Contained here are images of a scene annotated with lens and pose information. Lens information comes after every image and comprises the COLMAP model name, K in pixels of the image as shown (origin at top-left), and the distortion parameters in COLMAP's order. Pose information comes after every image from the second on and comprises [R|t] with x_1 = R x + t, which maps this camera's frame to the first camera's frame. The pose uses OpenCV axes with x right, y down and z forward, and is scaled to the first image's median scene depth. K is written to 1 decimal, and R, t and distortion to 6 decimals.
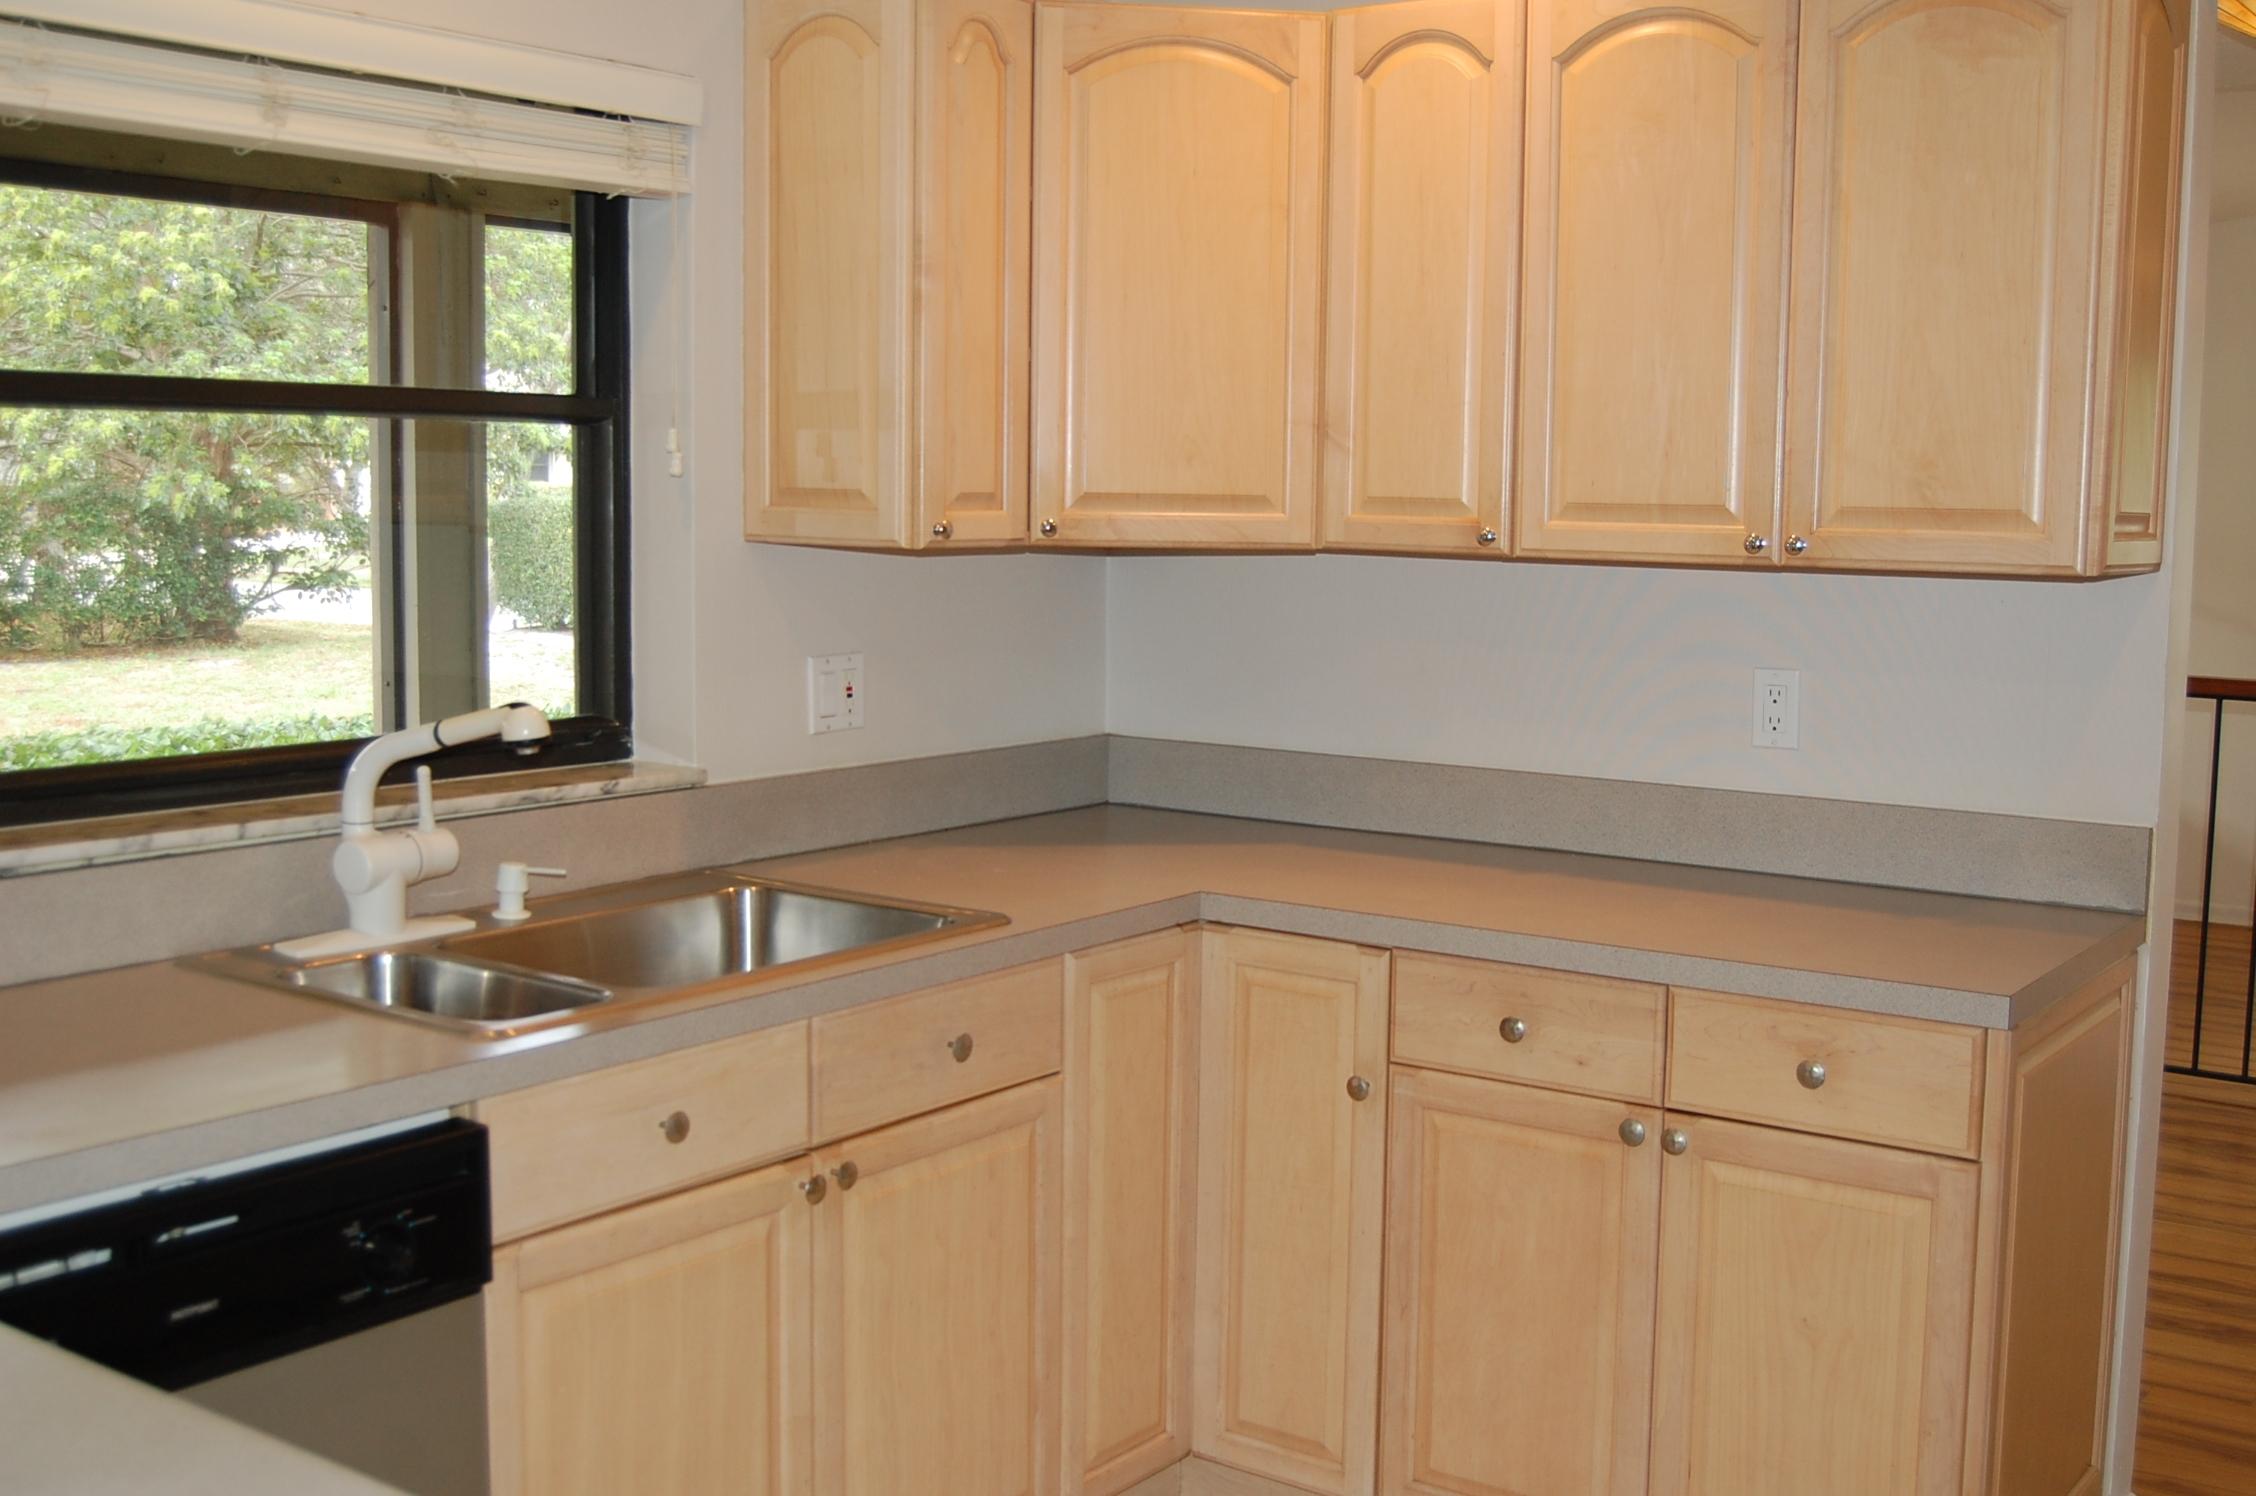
lens RADIAL K [[2446.7, 0, 1128.0], [0, 2446.7, 748.0], [0, 0, 1]] dist [-0.075957, 0.010393]
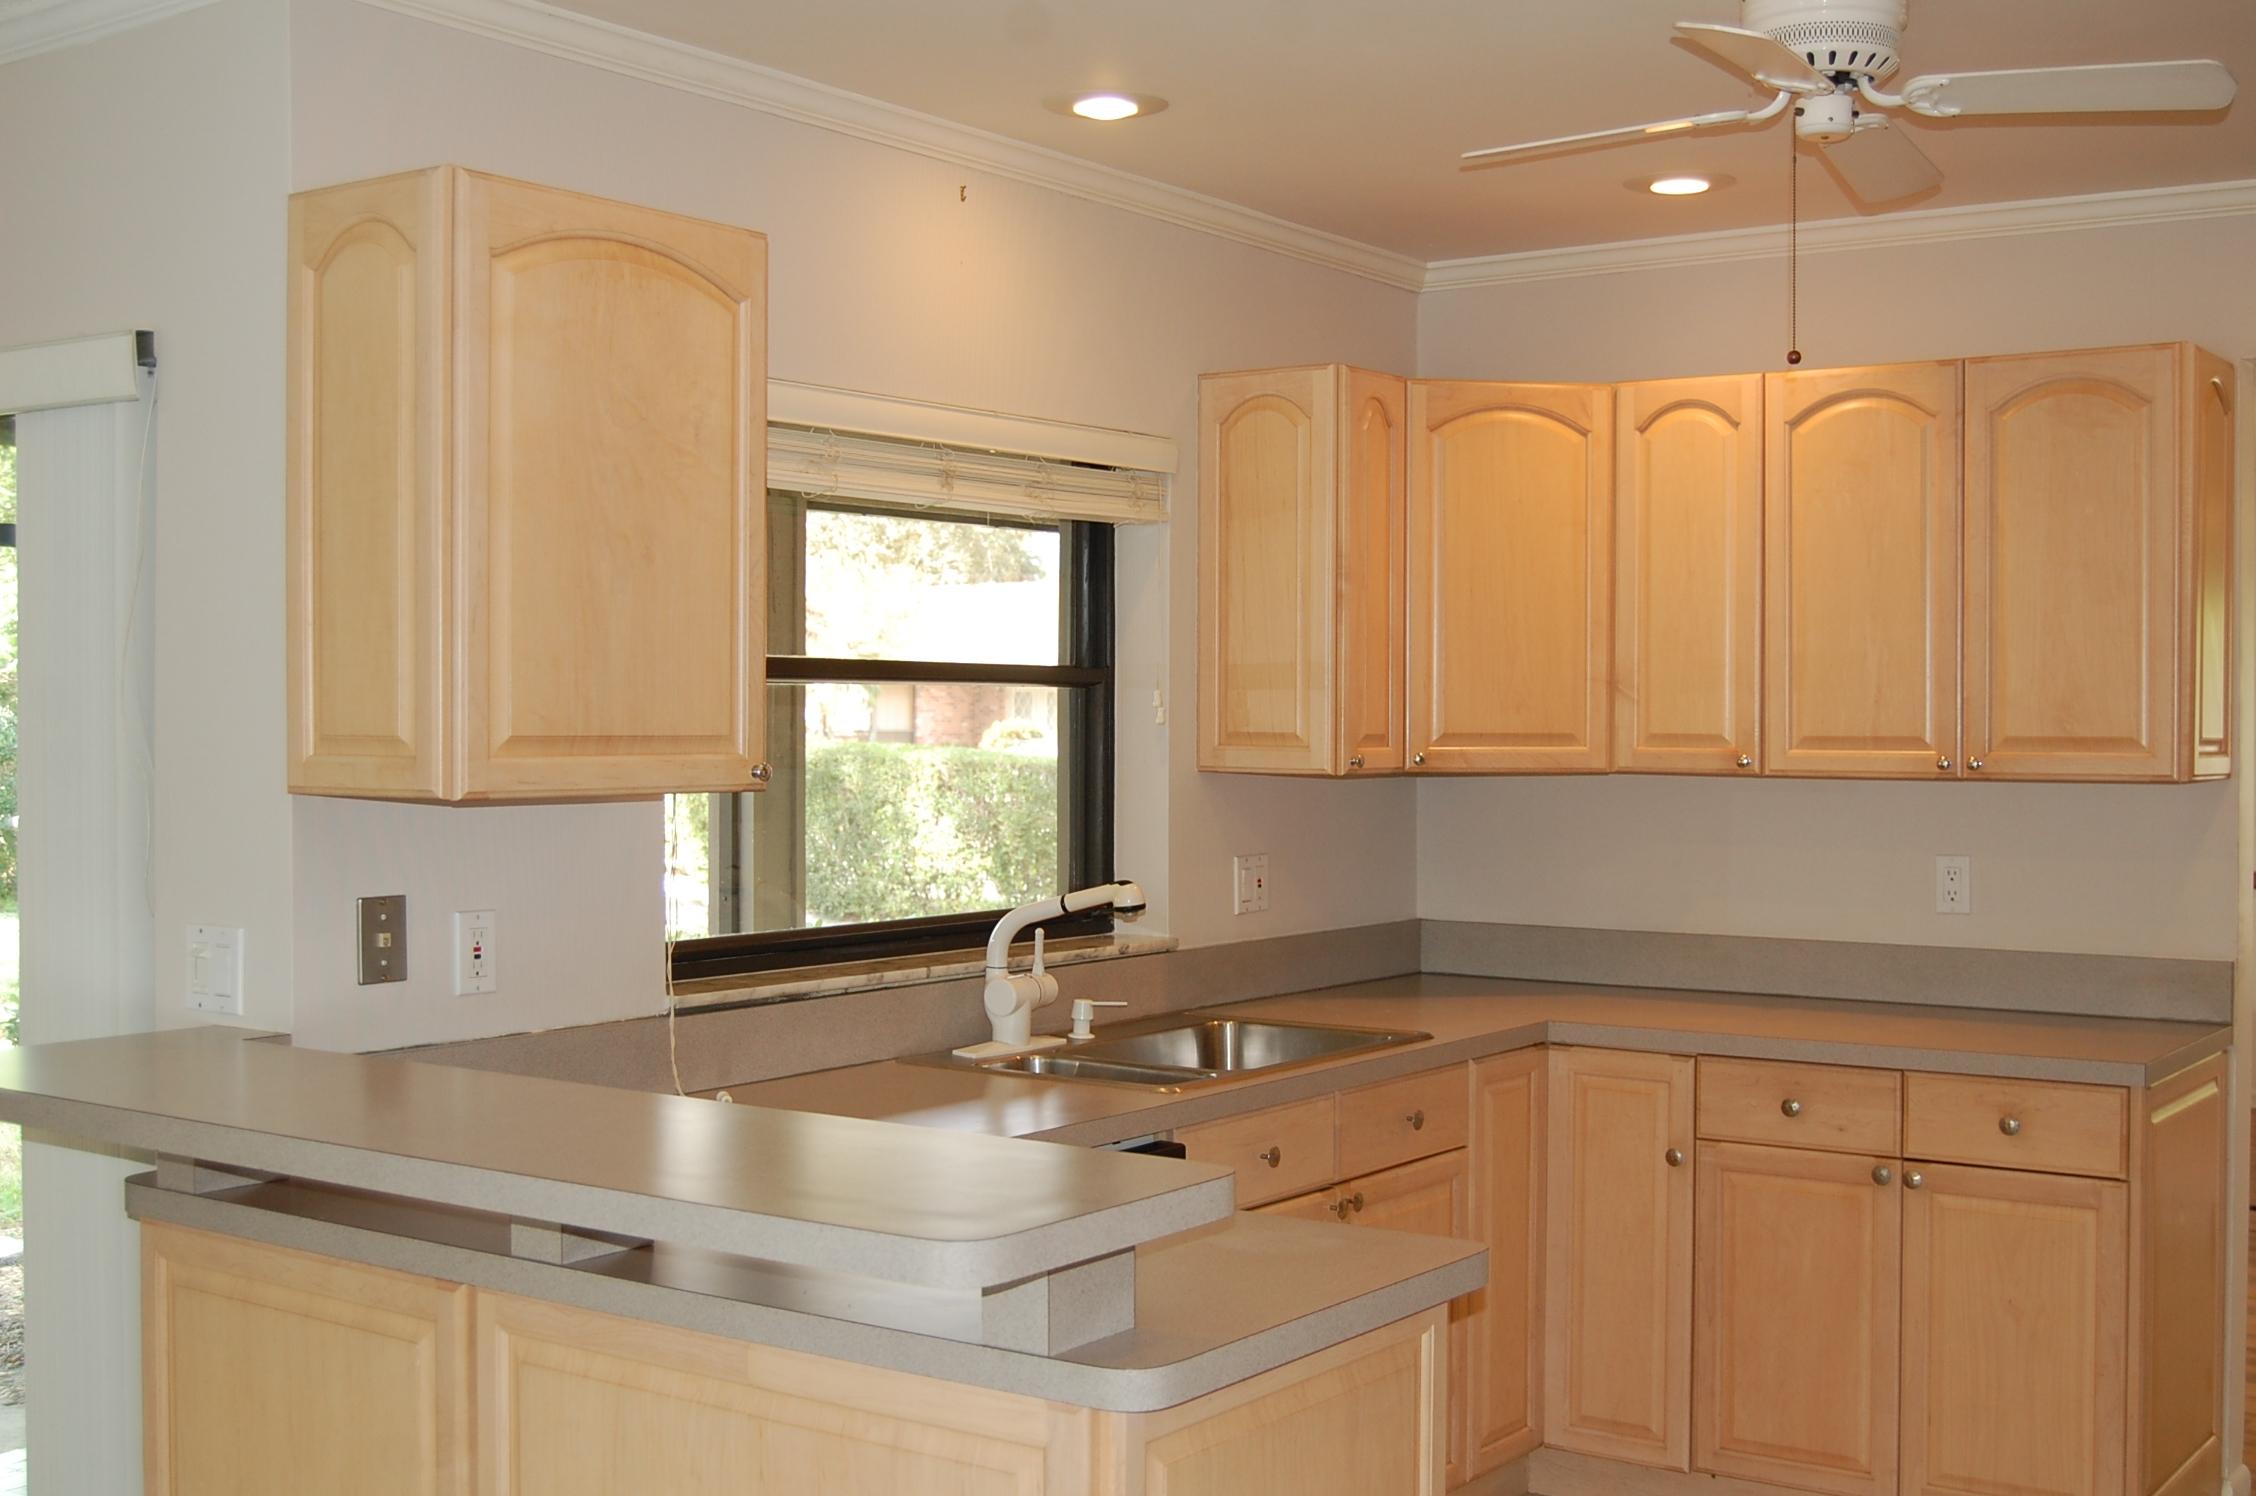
lens RADIAL K [[2614.1, 0, 1128.0], [0, 2614.1, 748.0], [0, 0, 1]] dist [-0.069488, 0.019005]
pose [[0.999923, -0.011552, 0.004623, -0.219832], [0.011938, 0.995418, -0.094869, 0.043777], [-0.003506, 0.094917, 0.995479, -0.493889]]
